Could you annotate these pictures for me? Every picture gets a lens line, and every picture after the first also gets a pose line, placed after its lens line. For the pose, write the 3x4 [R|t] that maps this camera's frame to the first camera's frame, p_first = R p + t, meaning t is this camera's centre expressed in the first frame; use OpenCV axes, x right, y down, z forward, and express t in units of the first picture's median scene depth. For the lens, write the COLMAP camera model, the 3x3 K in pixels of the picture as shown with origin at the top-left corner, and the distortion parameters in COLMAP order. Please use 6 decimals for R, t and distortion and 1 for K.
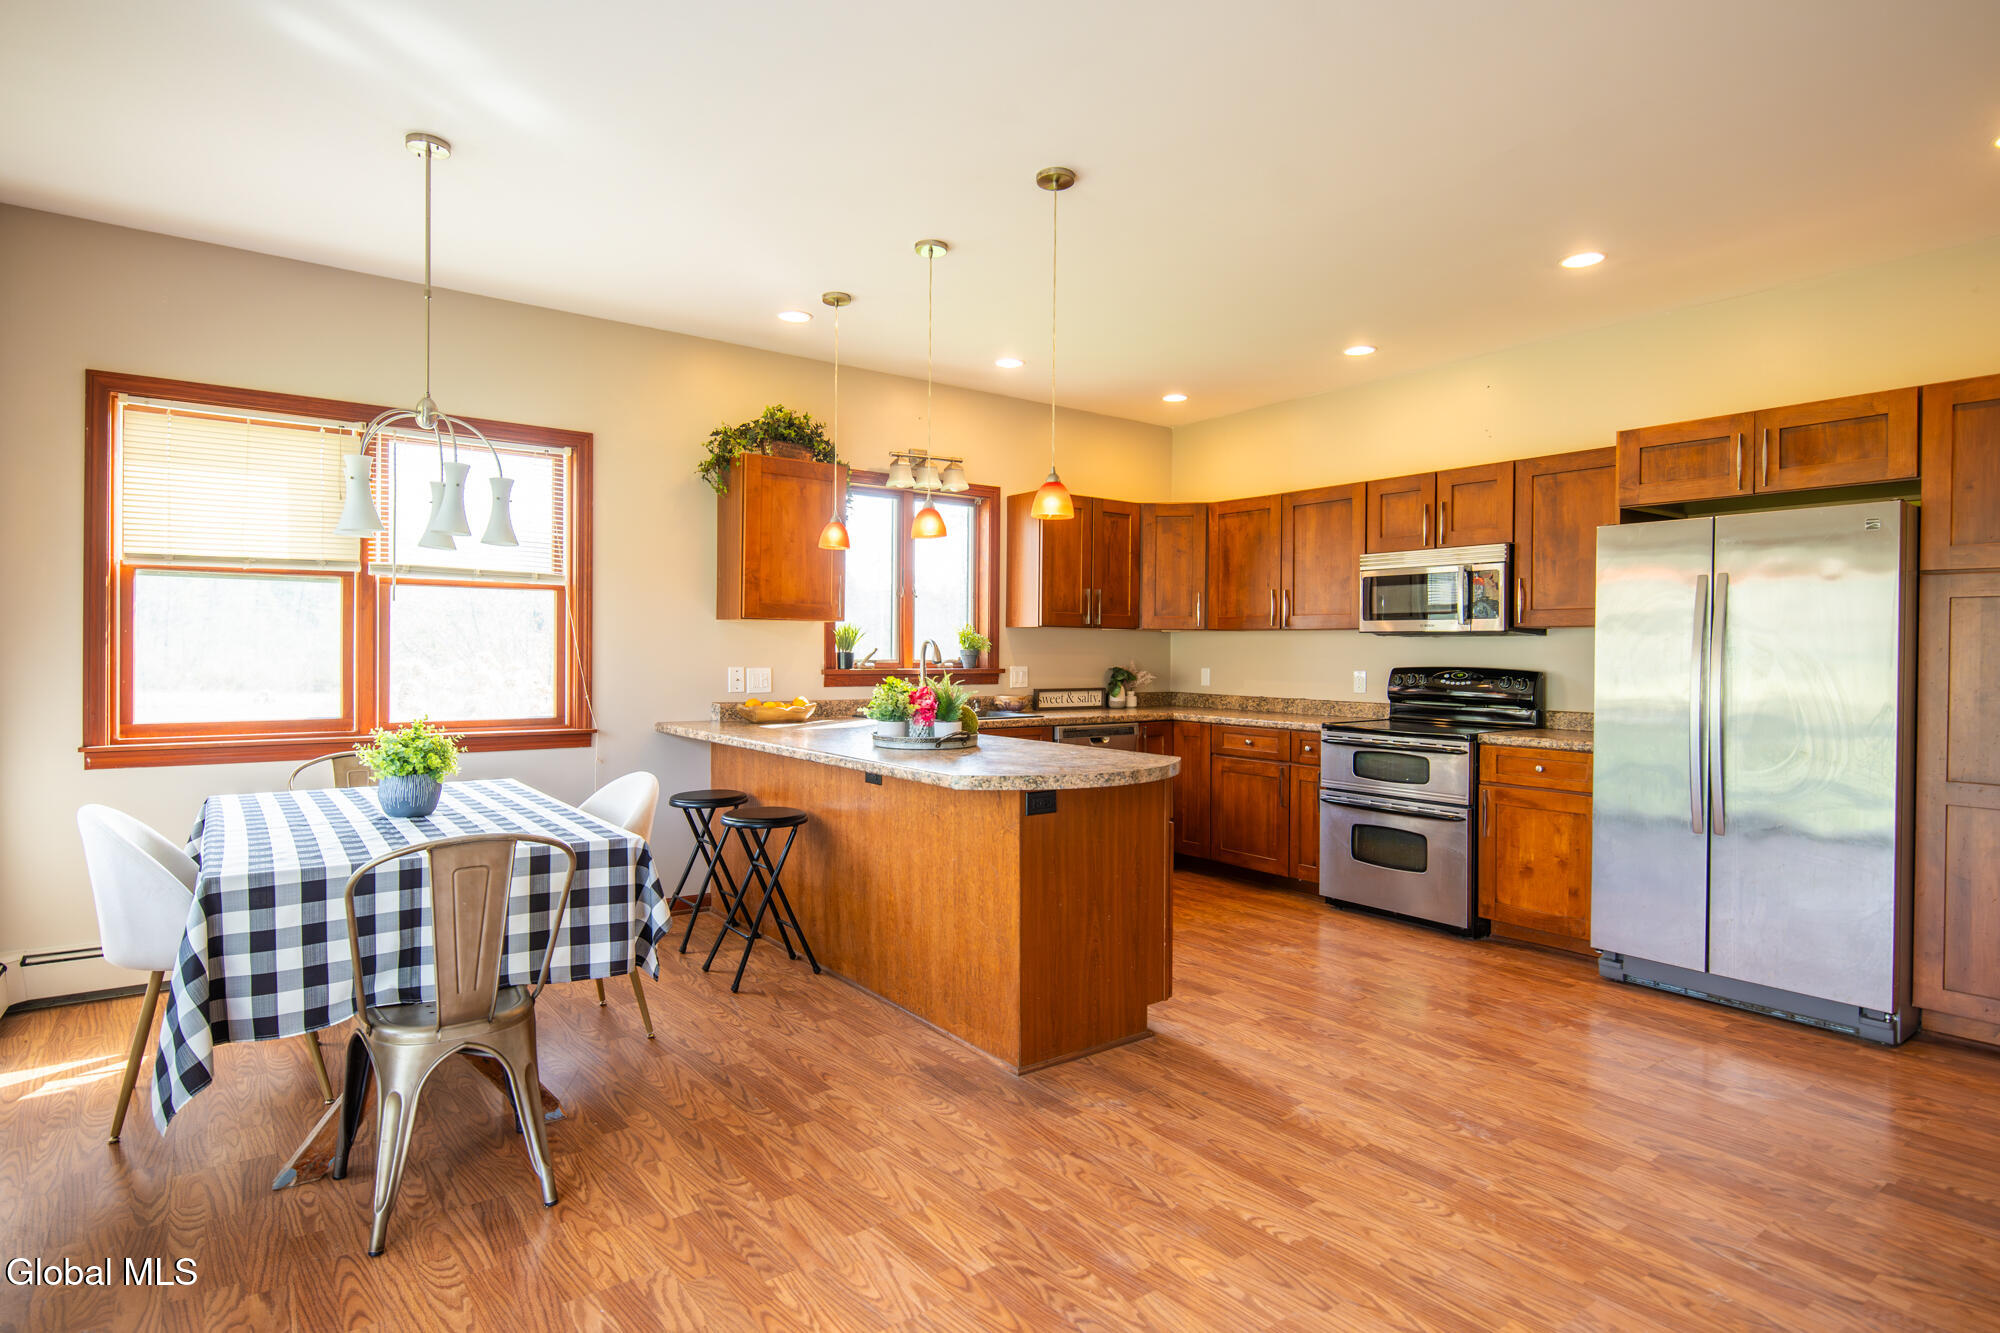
lens RADIAL K [[1068.2, 0, 991.6], [0, 1068.2, 656.4], [0, 0, 1]] dist [0.001128, -0.001899]
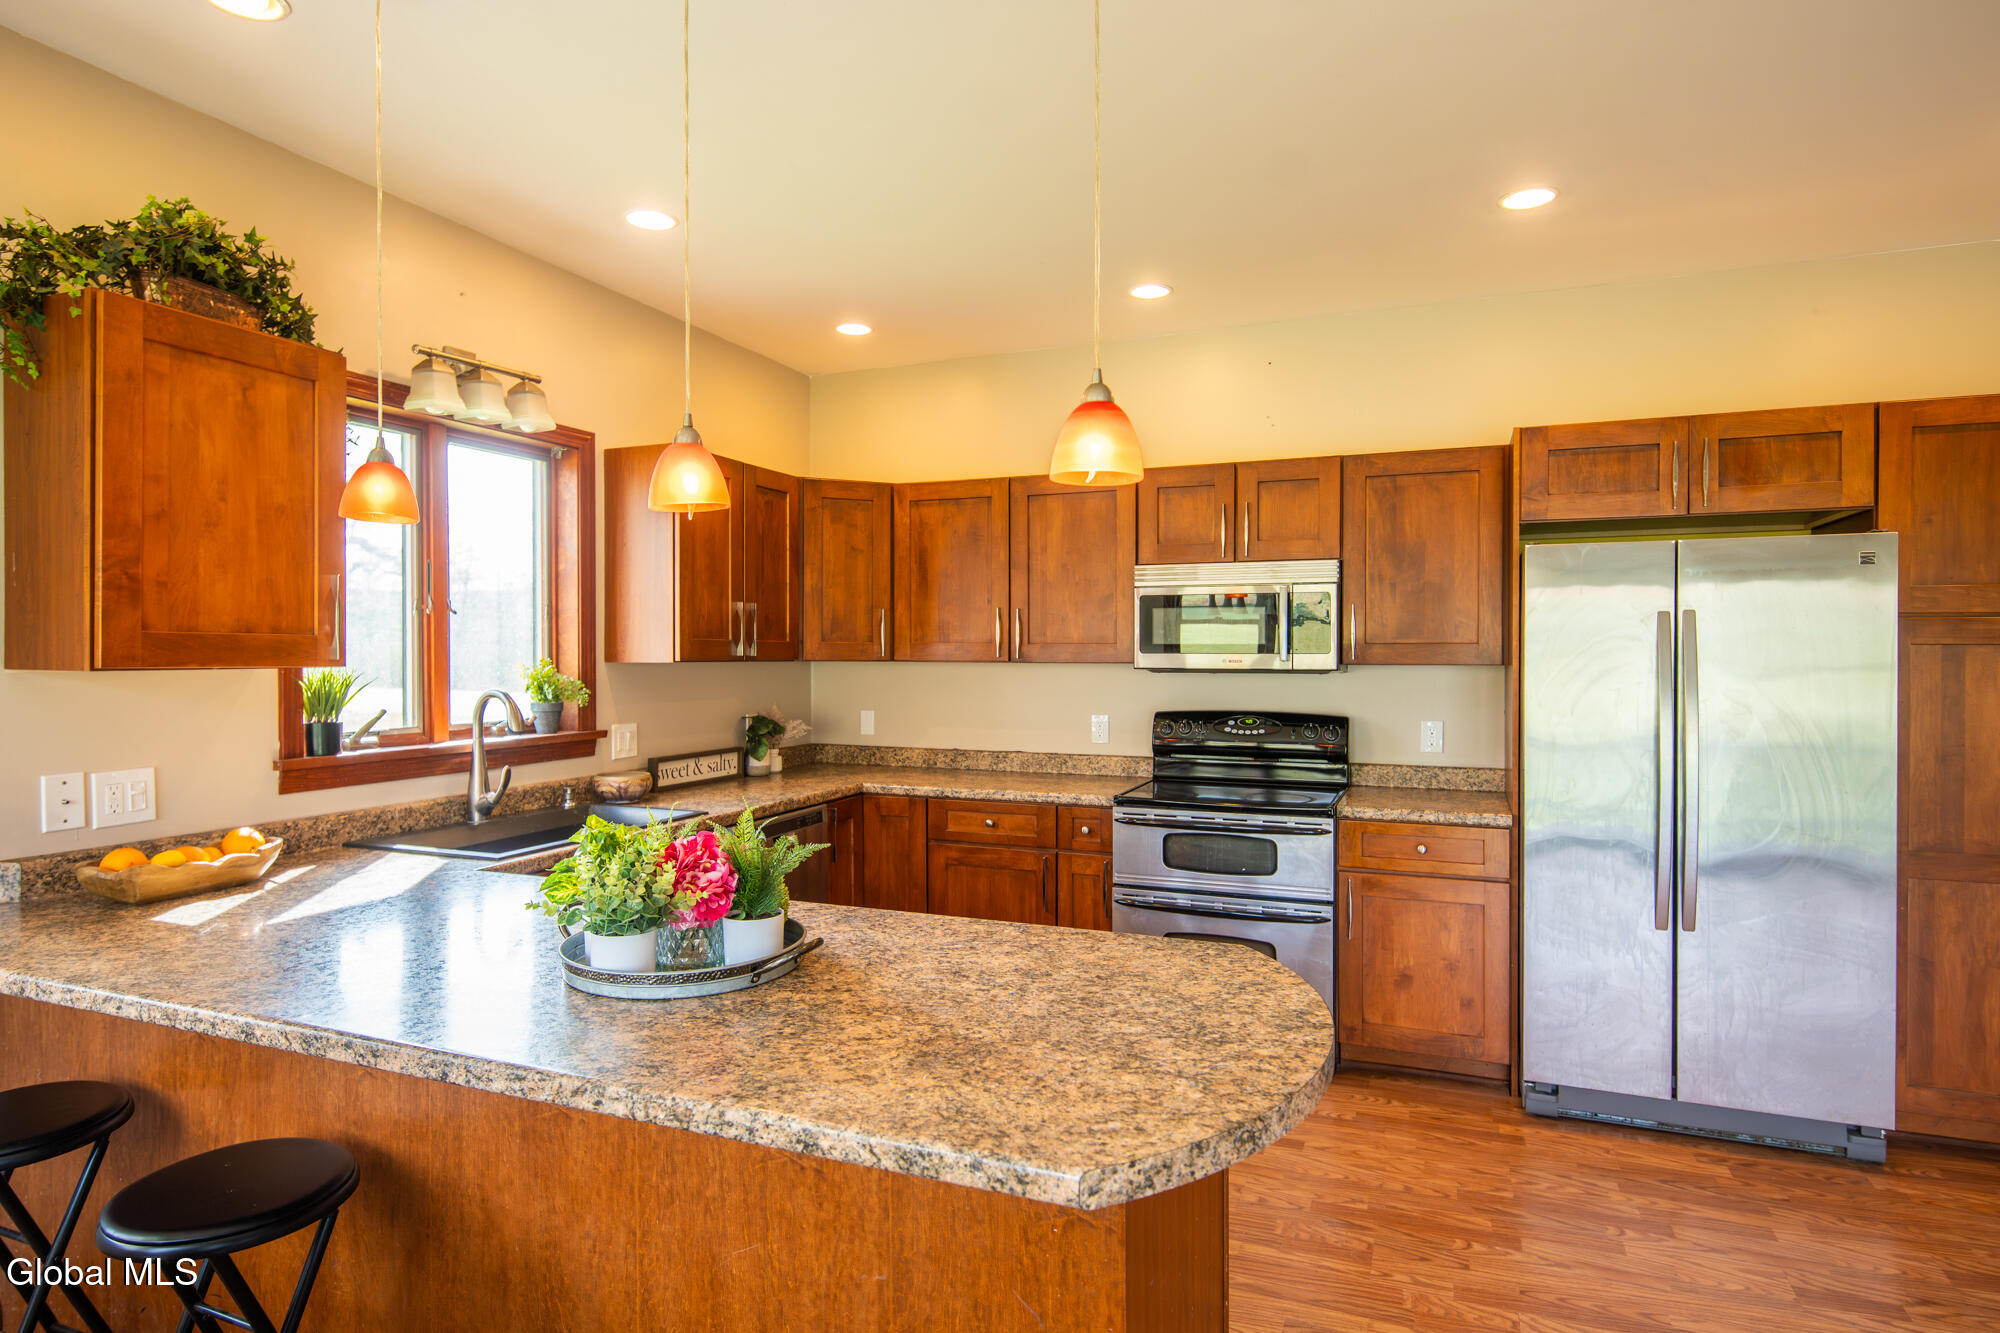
lens RADIAL K [[1100.7, 0, 1011.1], [0, 1100.7, 656.8], [0, 0, 1]] dist [0.004262, -0.001713]
pose [[0.850759, -0.011624, 0.525427, -0.161291], [0.010157, 0.999932, 0.005676, -0.042168], [-0.525458, 0.000508, 0.850820, 0.449702]]
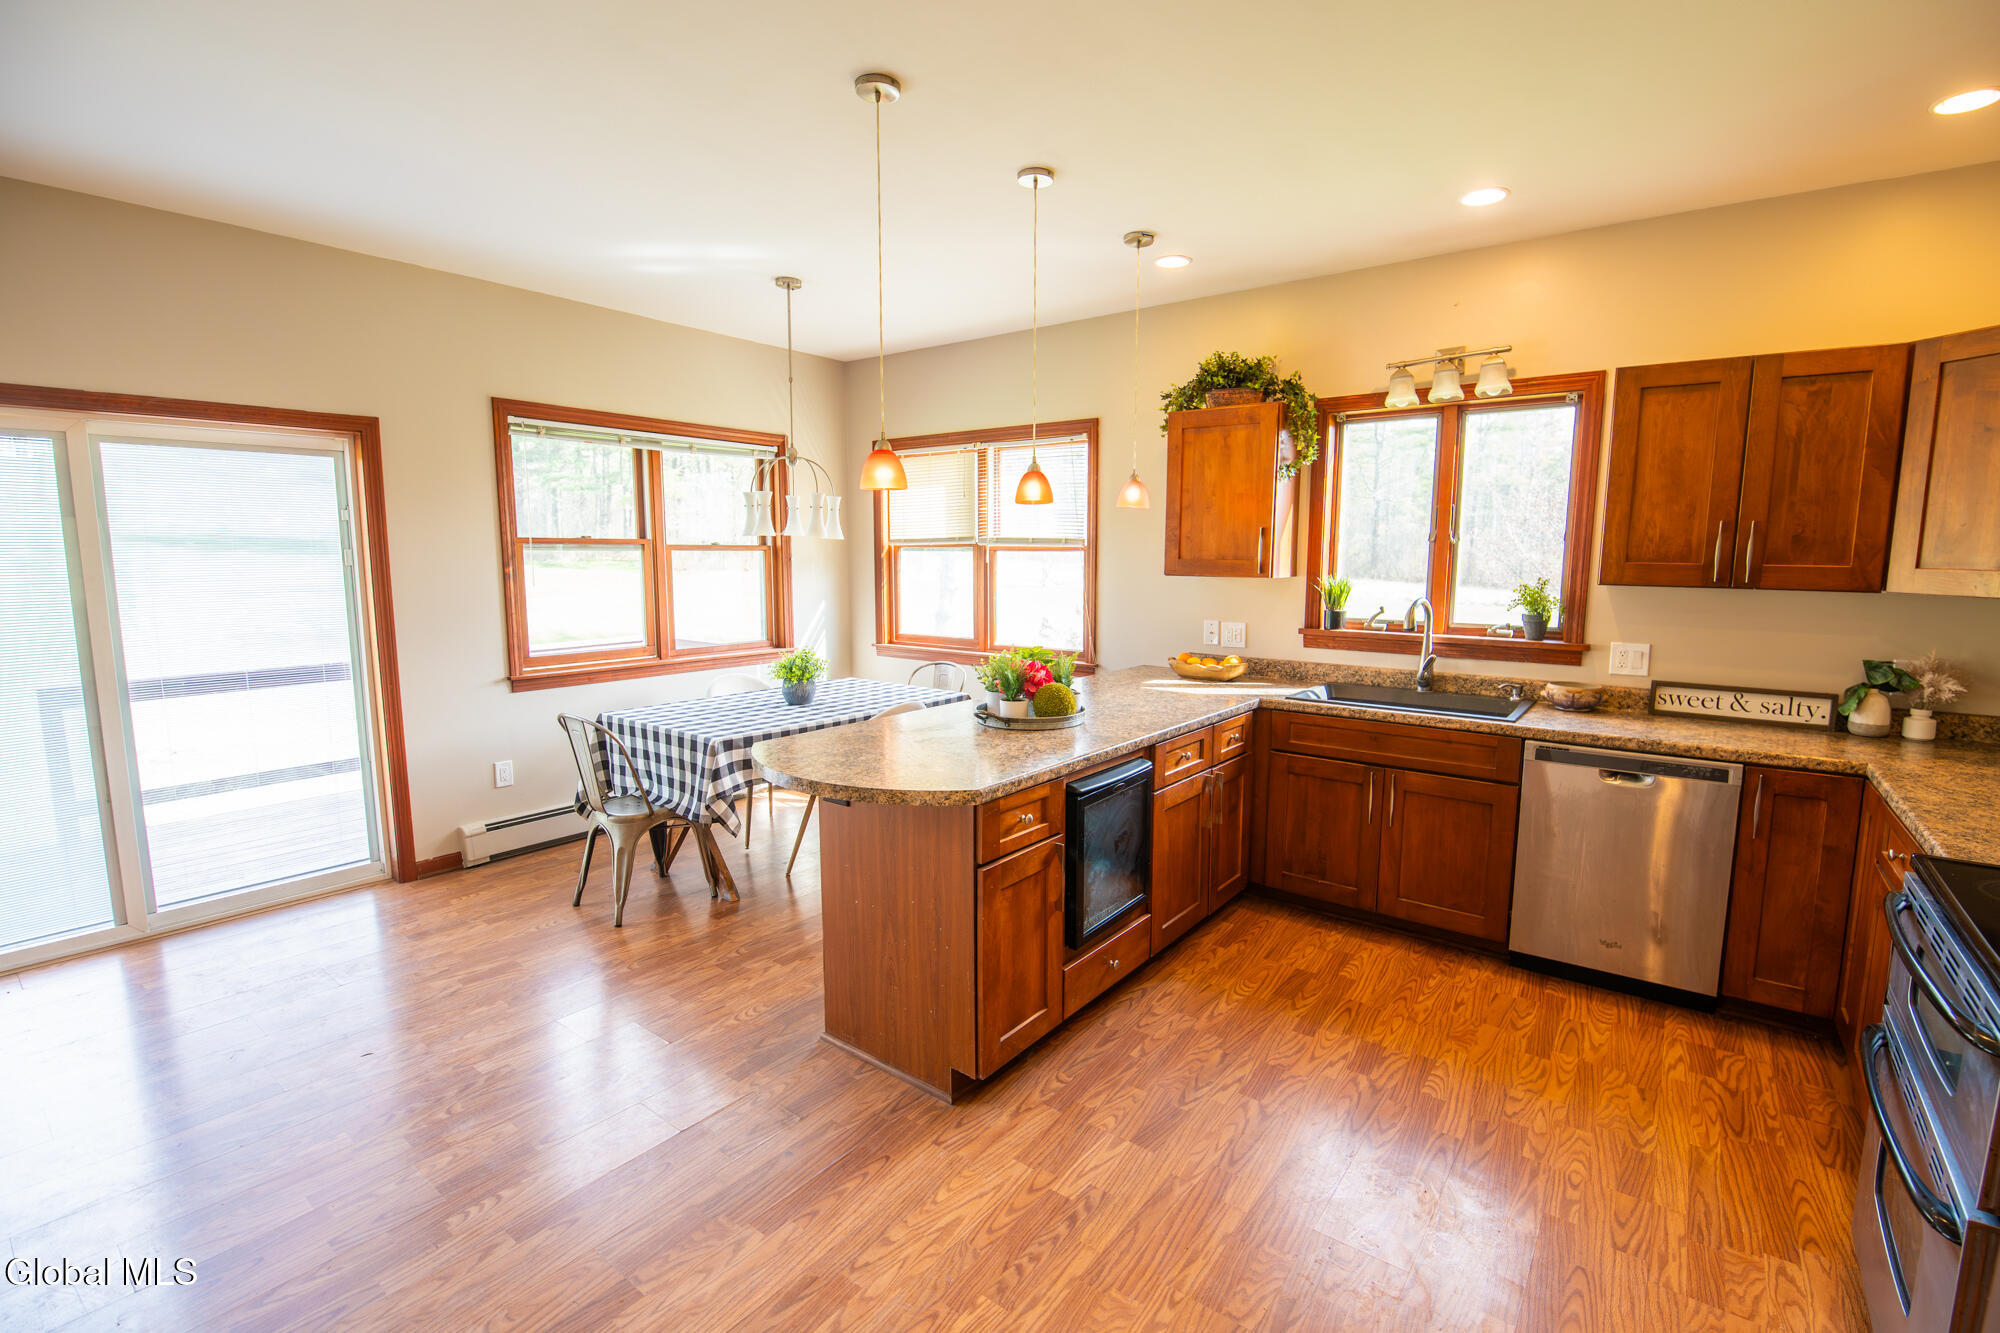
lens RADIAL K [[882.9, 0, 1000.0], [0, 882.9, 666.5], [0, 0, 1]] dist [-0.019440, -0.000844]
pose [[0.268545, 0.115802, -0.956281, 0.588775], [-0.005051, 0.992903, 0.118818, -0.051543], [0.963254, -0.027078, 0.267224, 0.649722]]
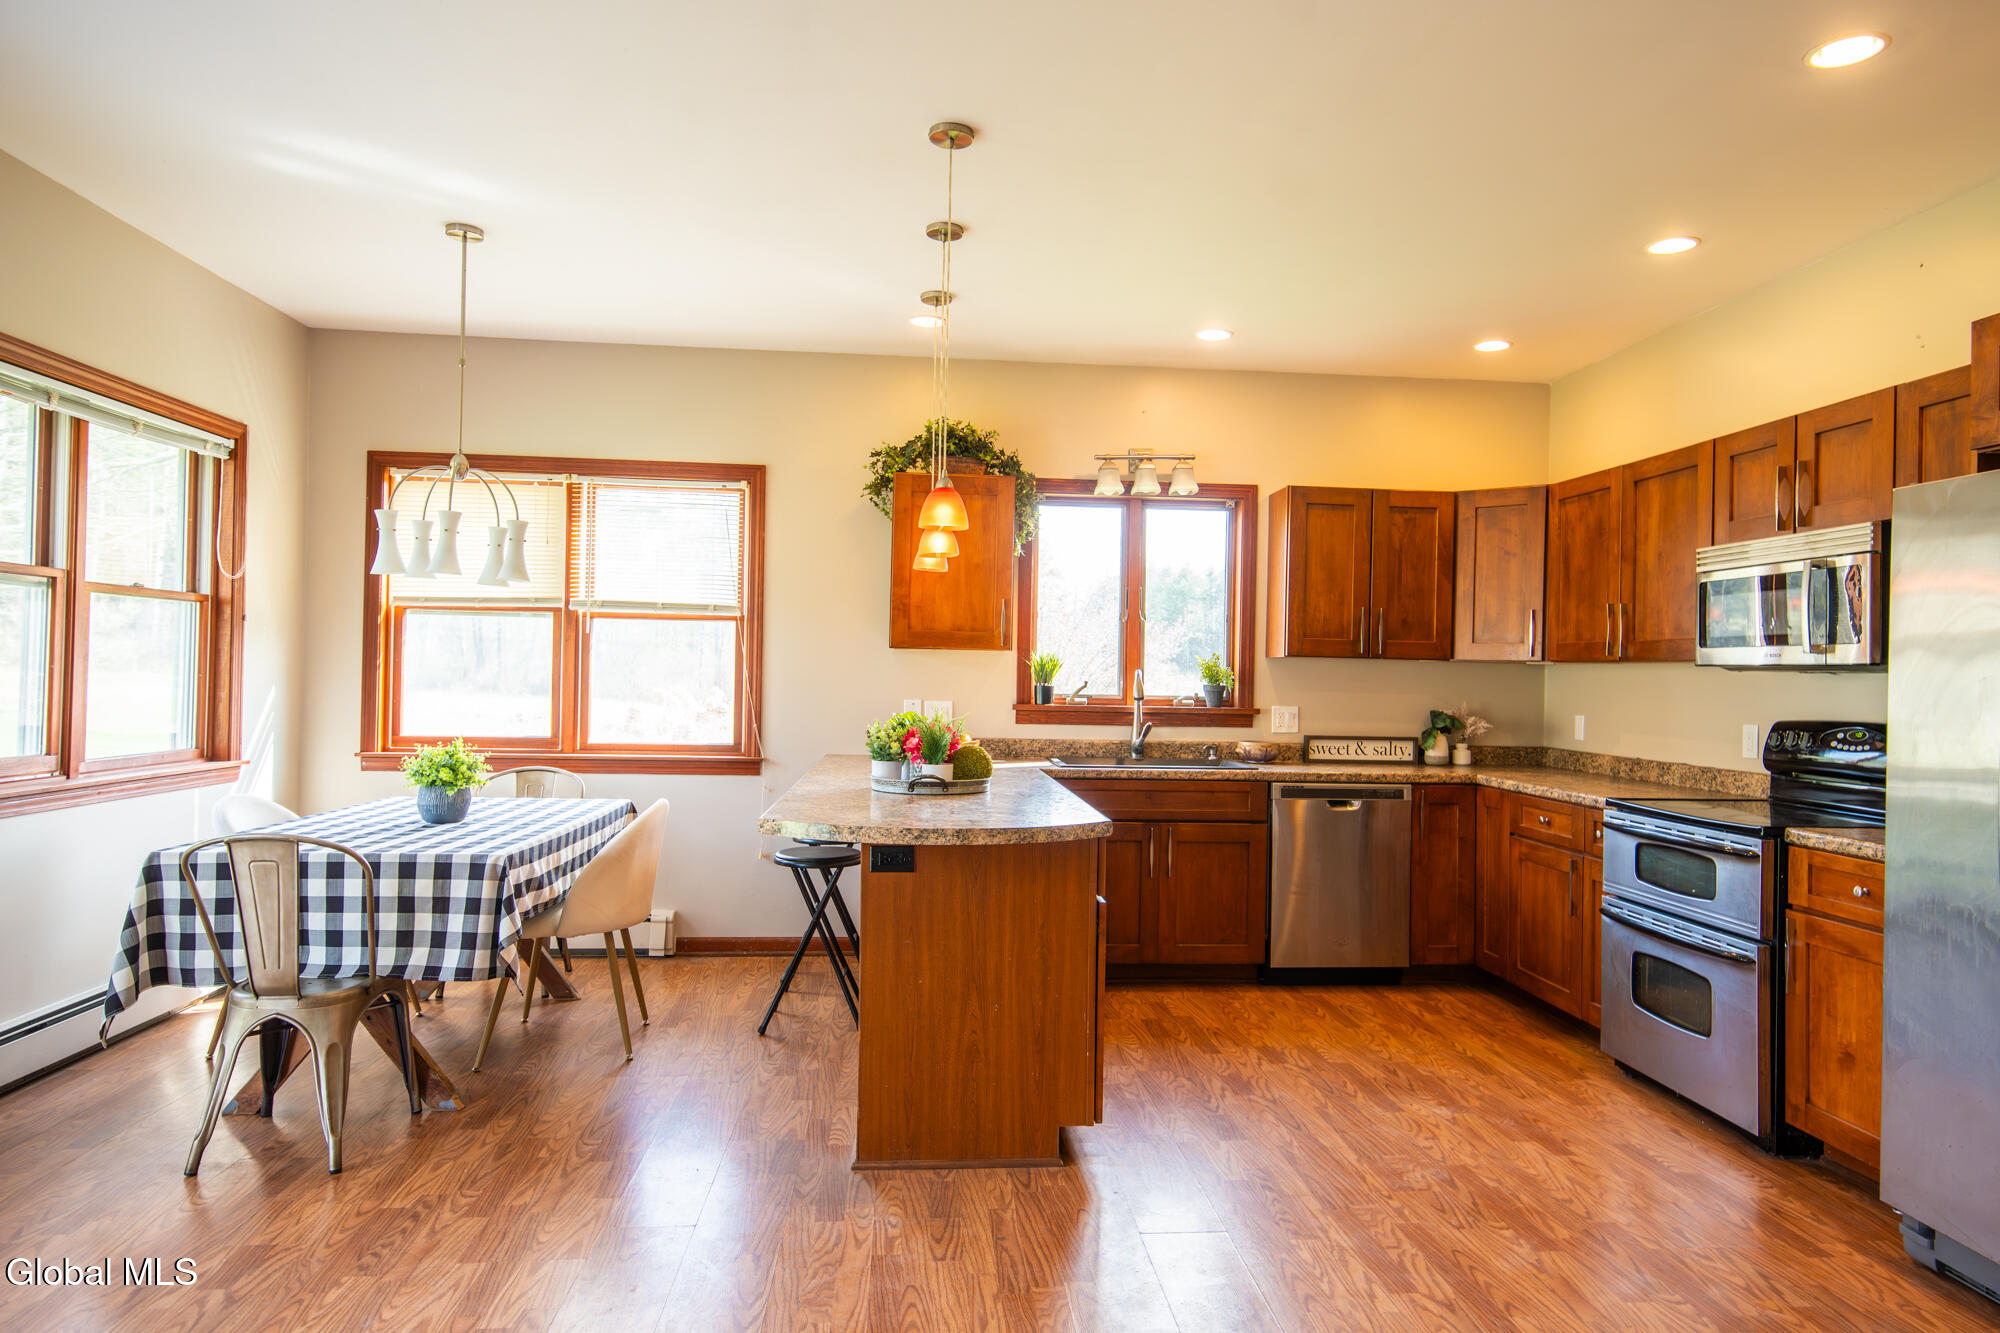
lens RADIAL K [[1242.0, 0, 1000.0], [0, 1242.0, 666.5], [0, 0, 1]] dist [0.017228, -0.000850]
pose [[0.847471, 0.005392, -0.530814, 0.456133], [-0.015950, 0.999756, -0.015309, -0.003812], [0.530601, 0.021440, 0.847350, 0.130876]]
